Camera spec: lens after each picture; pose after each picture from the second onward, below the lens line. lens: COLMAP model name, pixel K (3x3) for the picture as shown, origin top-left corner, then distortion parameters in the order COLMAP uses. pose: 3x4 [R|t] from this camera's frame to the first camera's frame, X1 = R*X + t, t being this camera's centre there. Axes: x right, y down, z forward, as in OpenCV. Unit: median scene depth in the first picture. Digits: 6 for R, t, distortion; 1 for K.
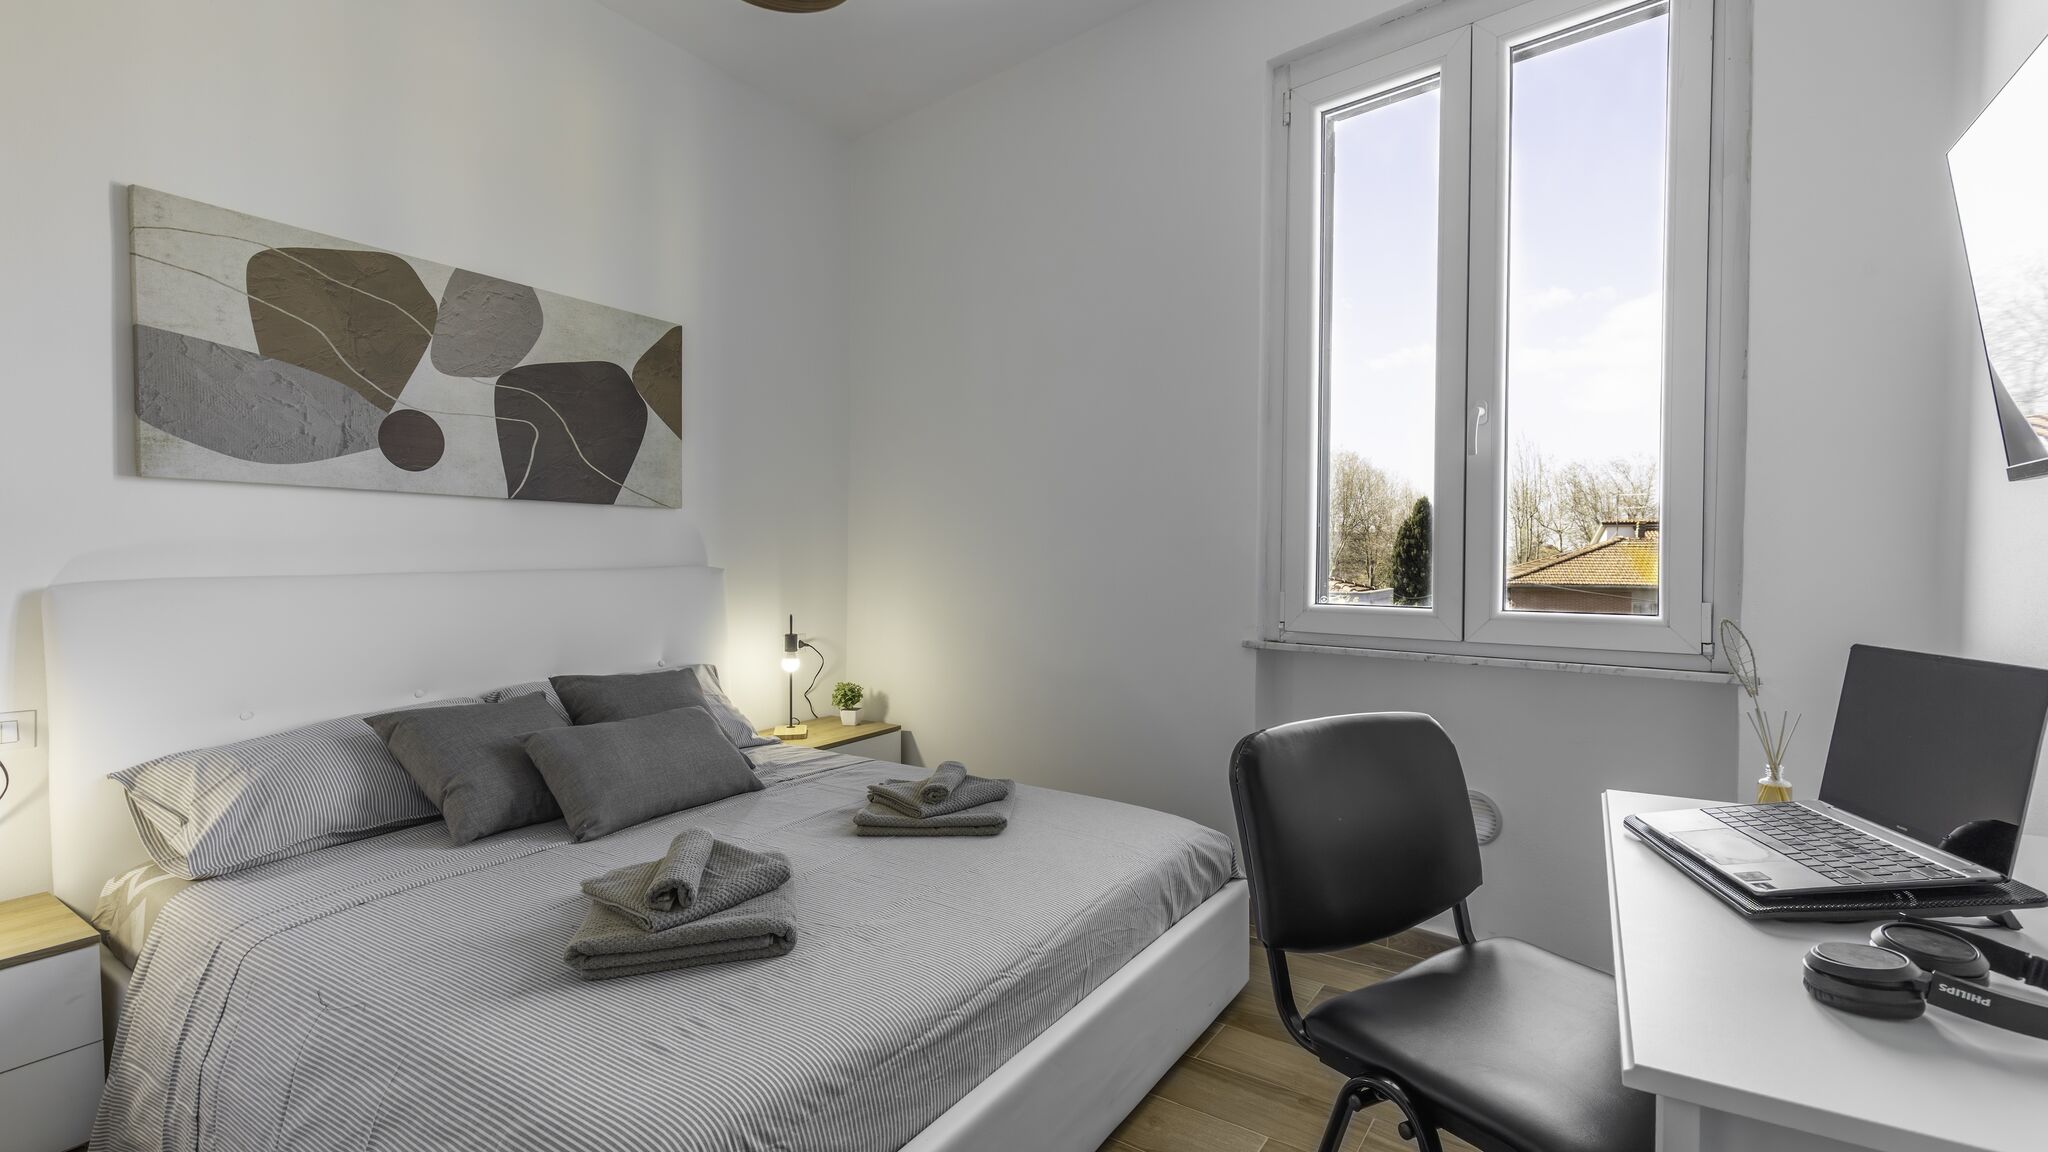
lens RADIAL K [[909.0, 0, 1024.3], [0, 909.0, 572.7], [0, 0, 1]] dist [0.003341, -0.000026]
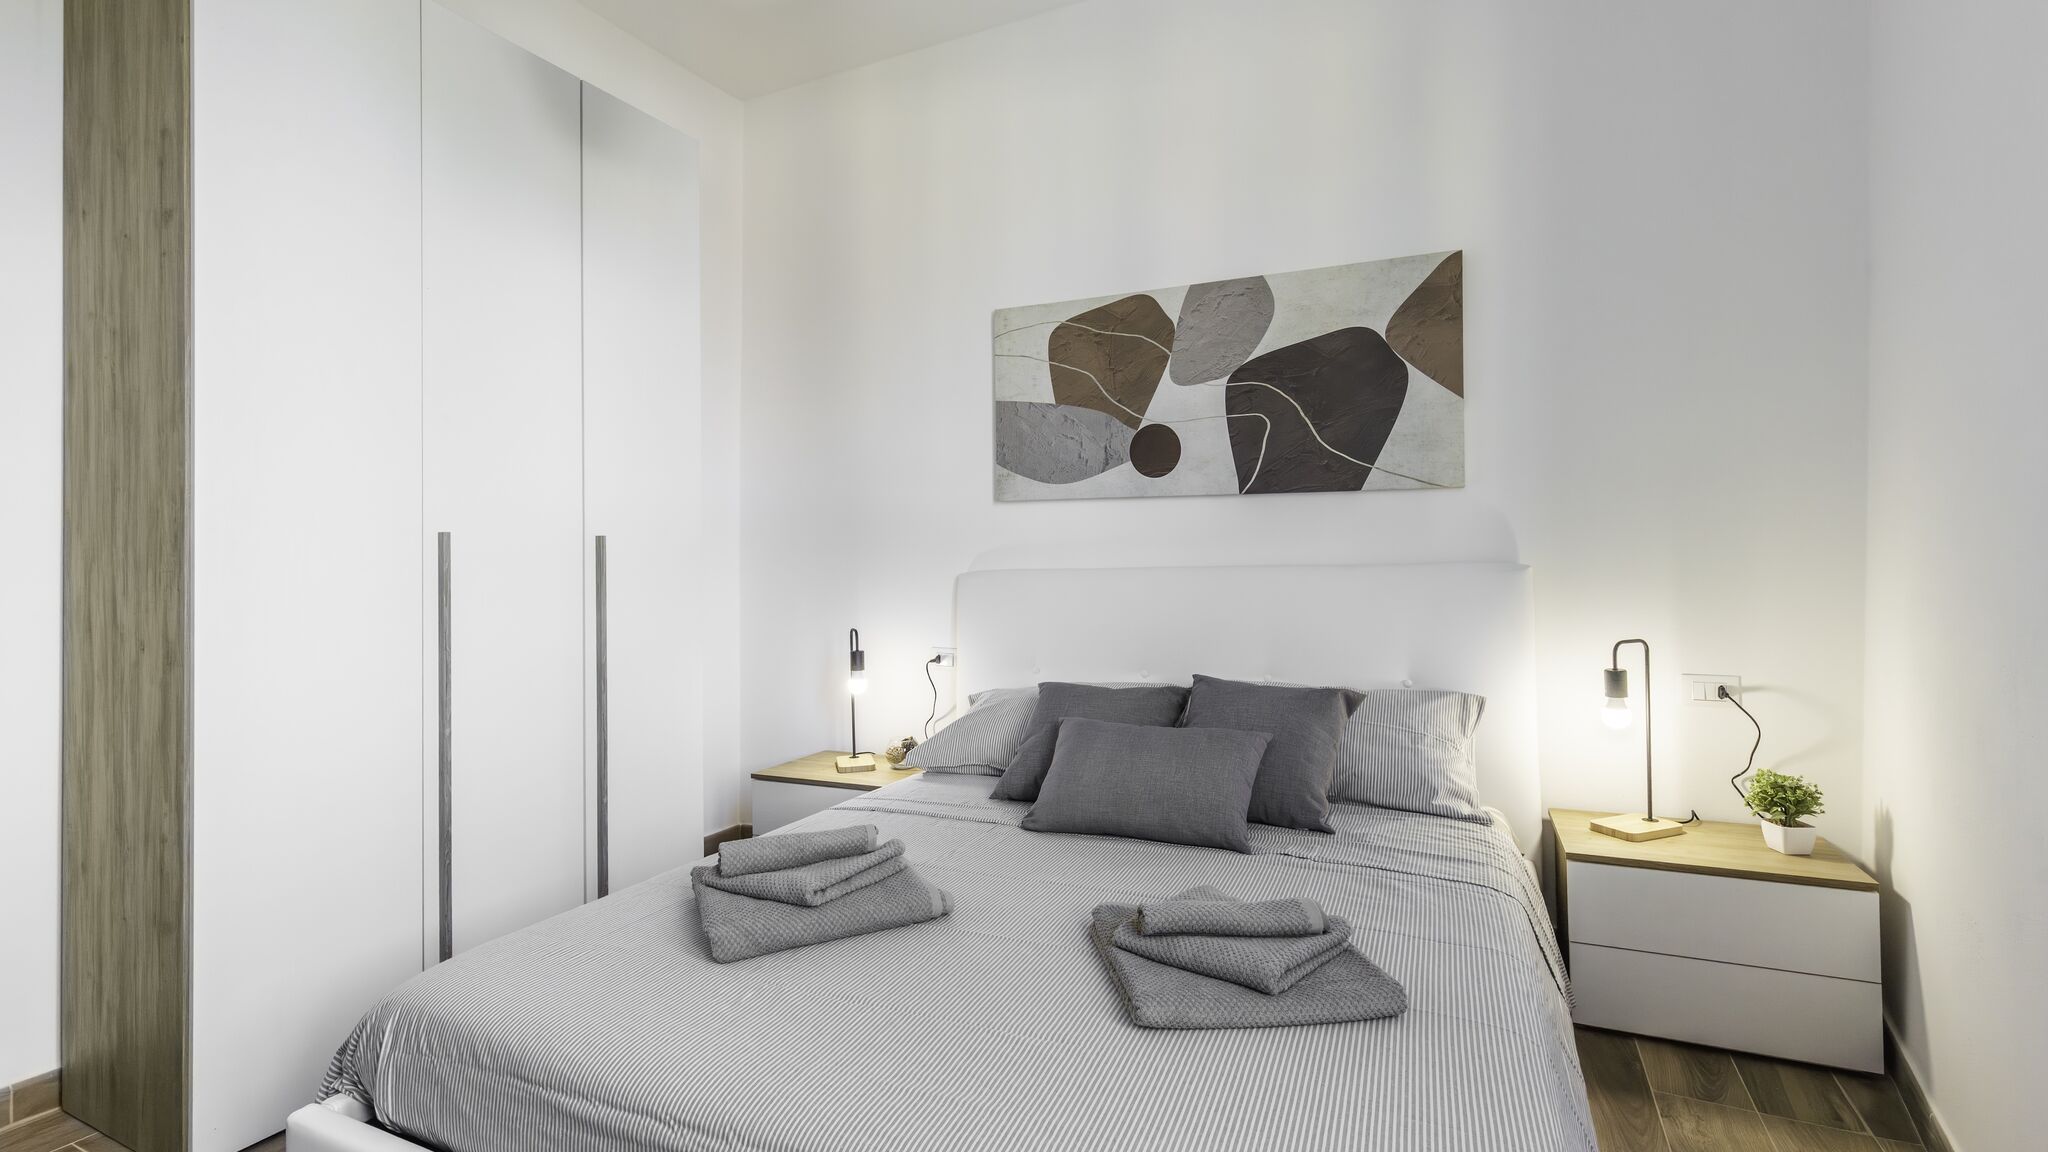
lens RADIAL K [[909.0, 0, 1017.8], [0, 909.0, 548.5], [0, 0, 1]] dist [0.003341, -0.000026]
pose [[0.143024, -0.018678, -0.989543, 0.411393], [-0.012613, 0.999706, -0.020693, 0.001992], [0.989639, 0.015440, 0.142746, 0.654865]]
